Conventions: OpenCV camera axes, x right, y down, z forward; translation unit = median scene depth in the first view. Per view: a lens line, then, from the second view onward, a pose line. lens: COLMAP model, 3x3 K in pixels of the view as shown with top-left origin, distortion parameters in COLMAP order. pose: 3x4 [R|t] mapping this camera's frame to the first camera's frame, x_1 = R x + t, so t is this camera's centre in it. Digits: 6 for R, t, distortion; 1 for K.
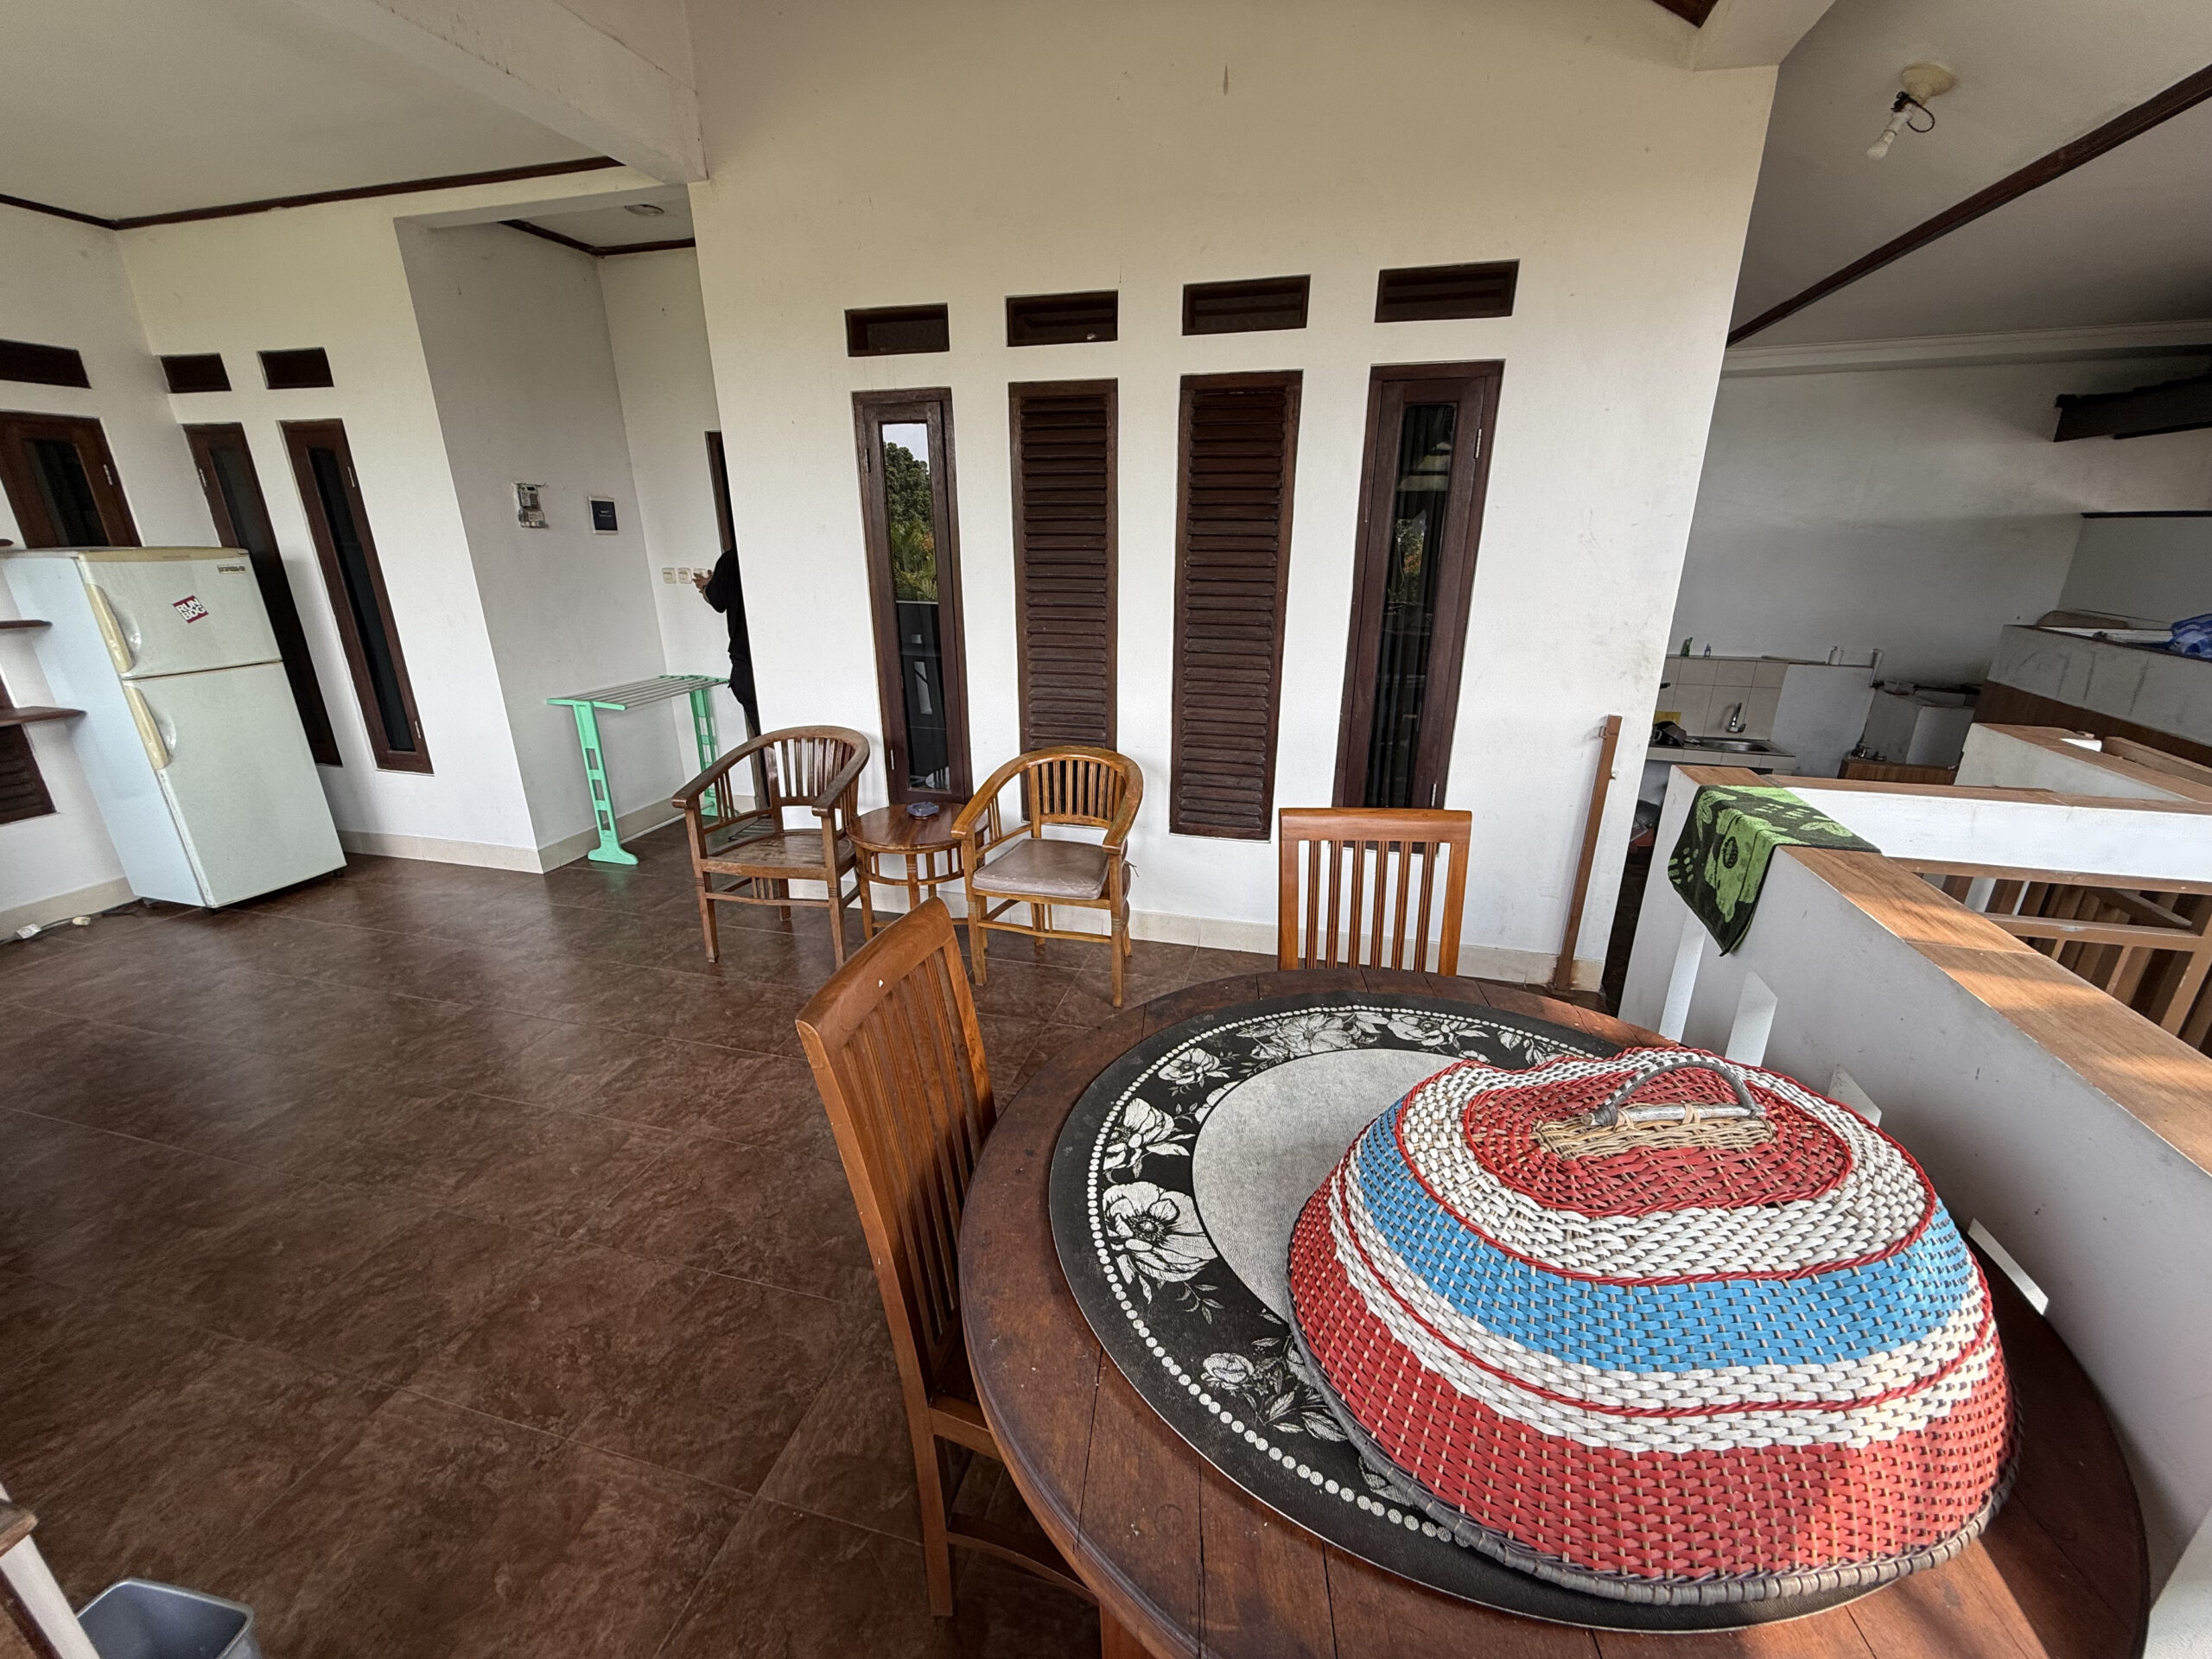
lens RADIAL K [[885.5, 0, 1101.8], [0, 885.5, 830.1], [0, 0, 1]] dist [-0.002890, 0.000596]
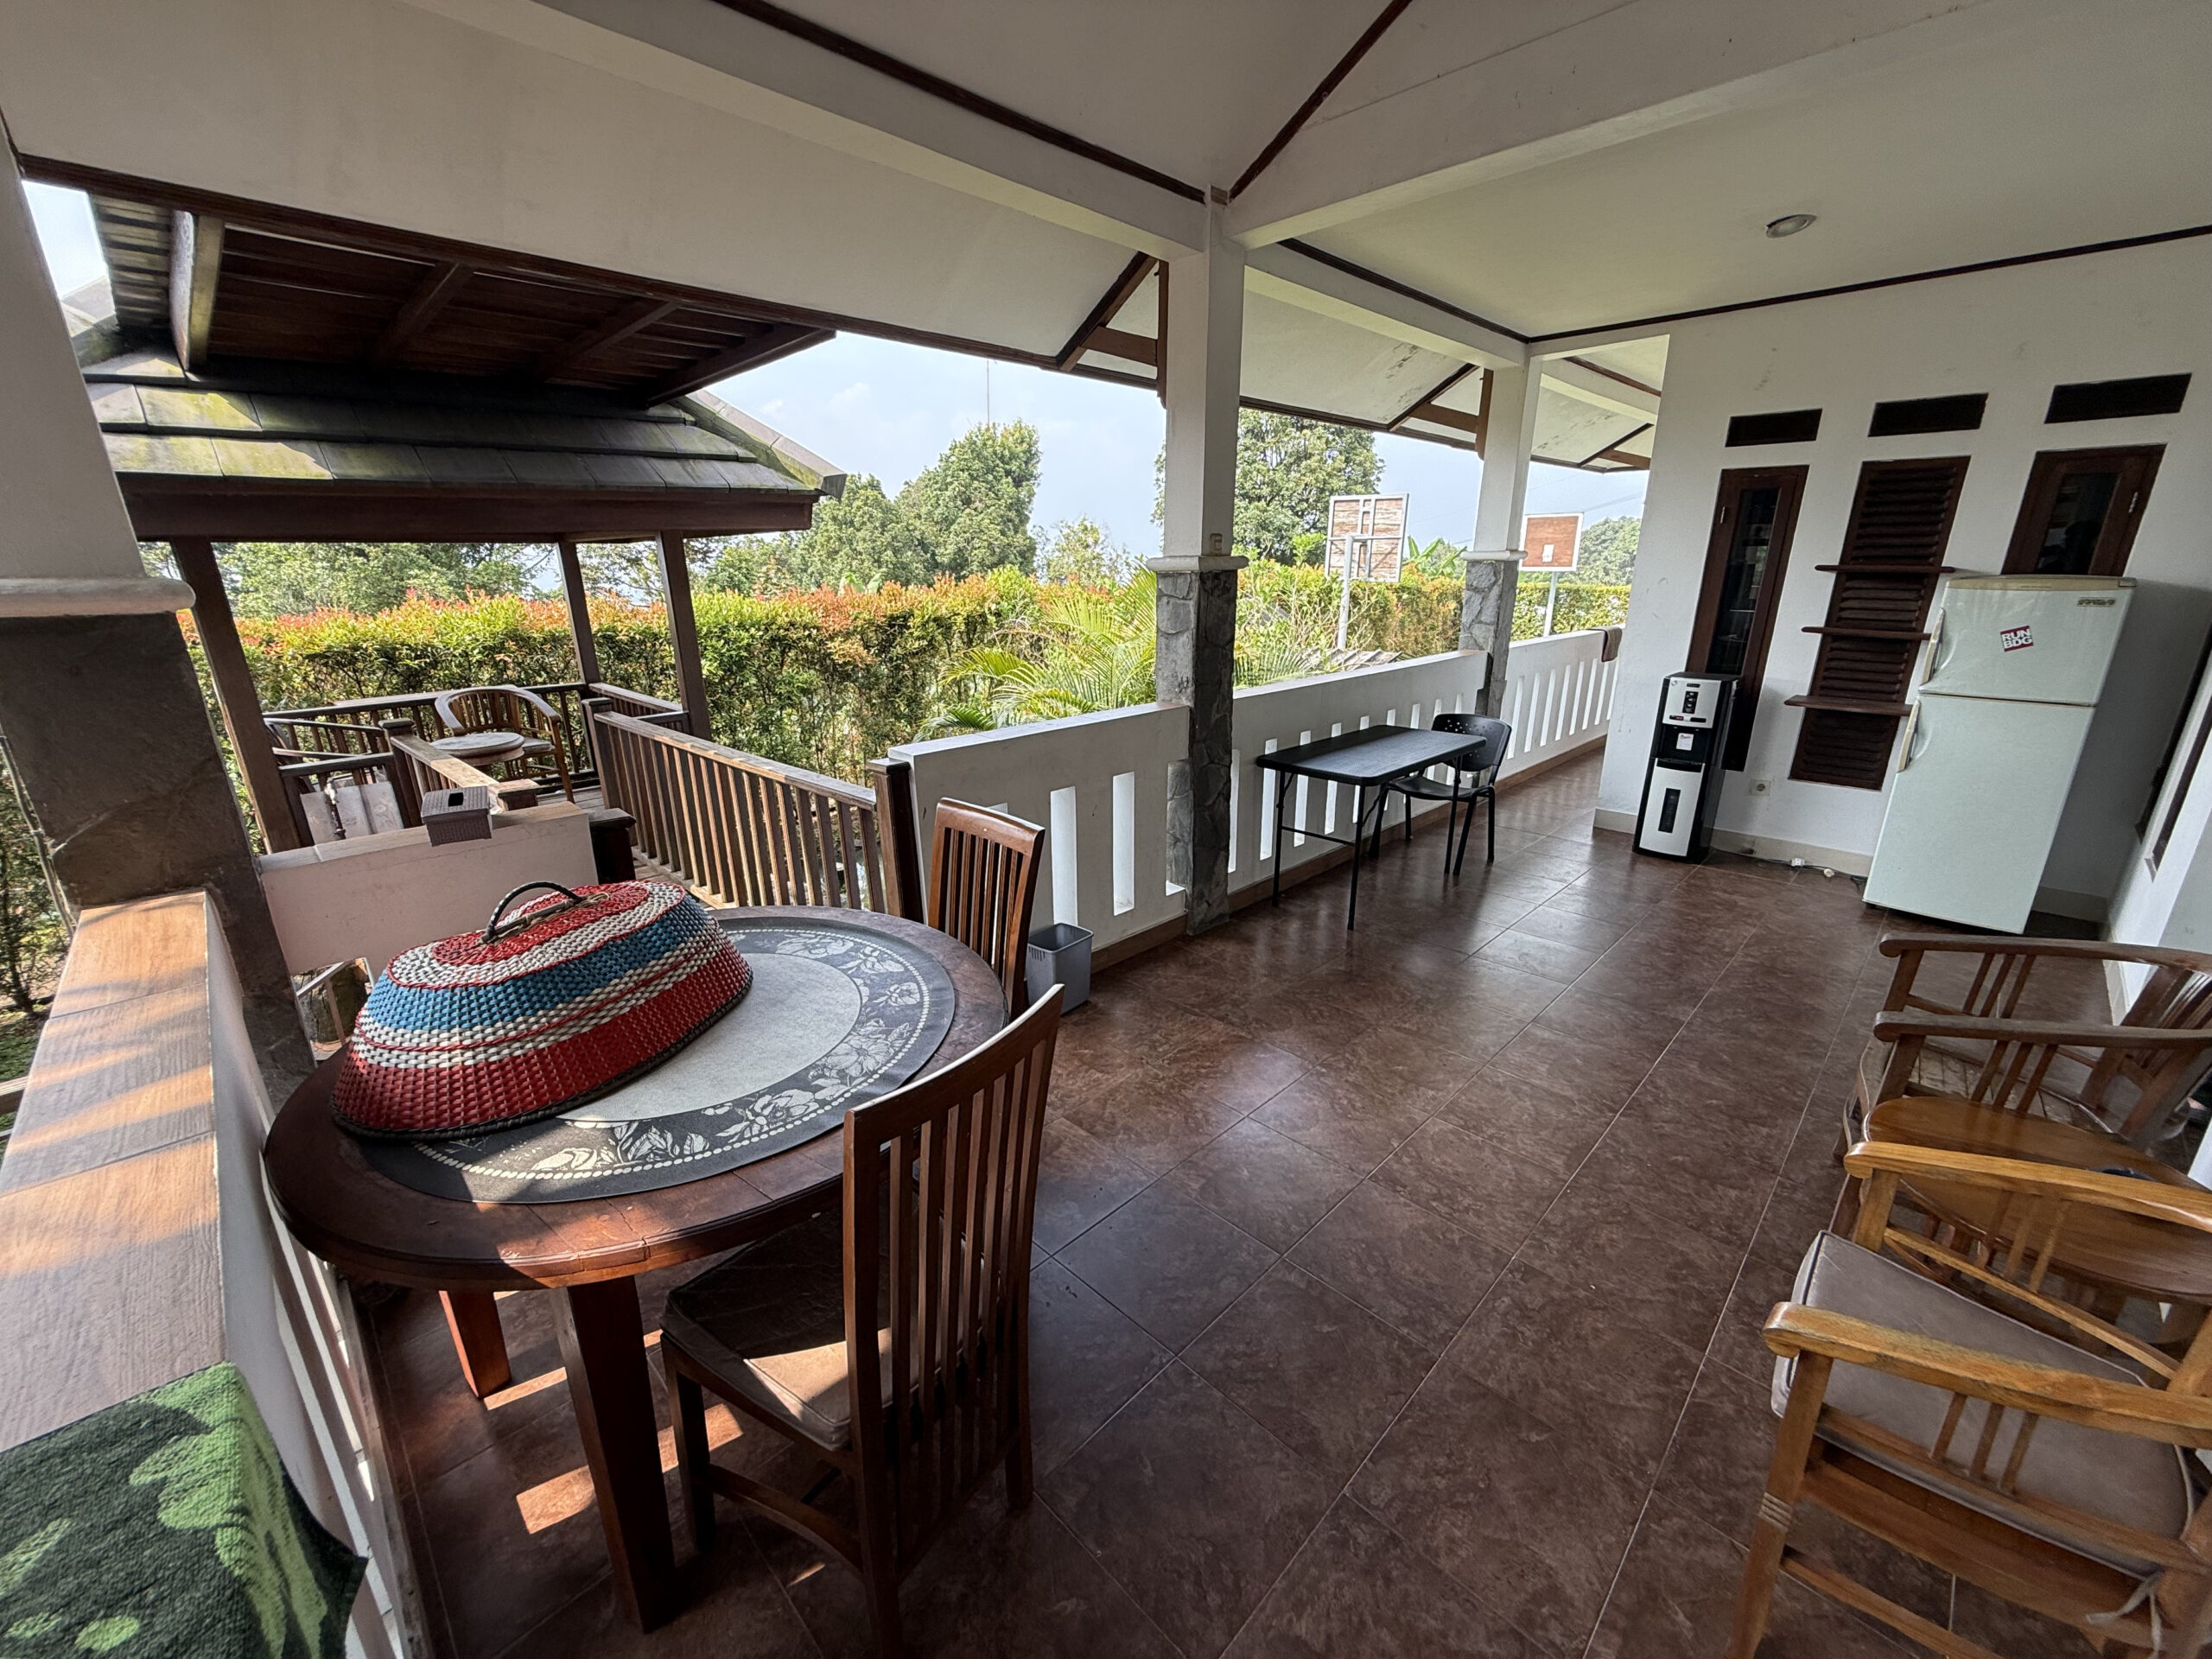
lens RADIAL K [[885.5, 0, 1102.3], [0, 885.5, 831.2], [0, 0, 1]] dist [-0.002890, 0.000596]
pose [[-0.495313, 0.269161, -0.825964, 0.900871], [-0.277065, 0.852189, 0.443857, -0.552709], [0.823347, 0.448694, -0.347526, 1.485637]]
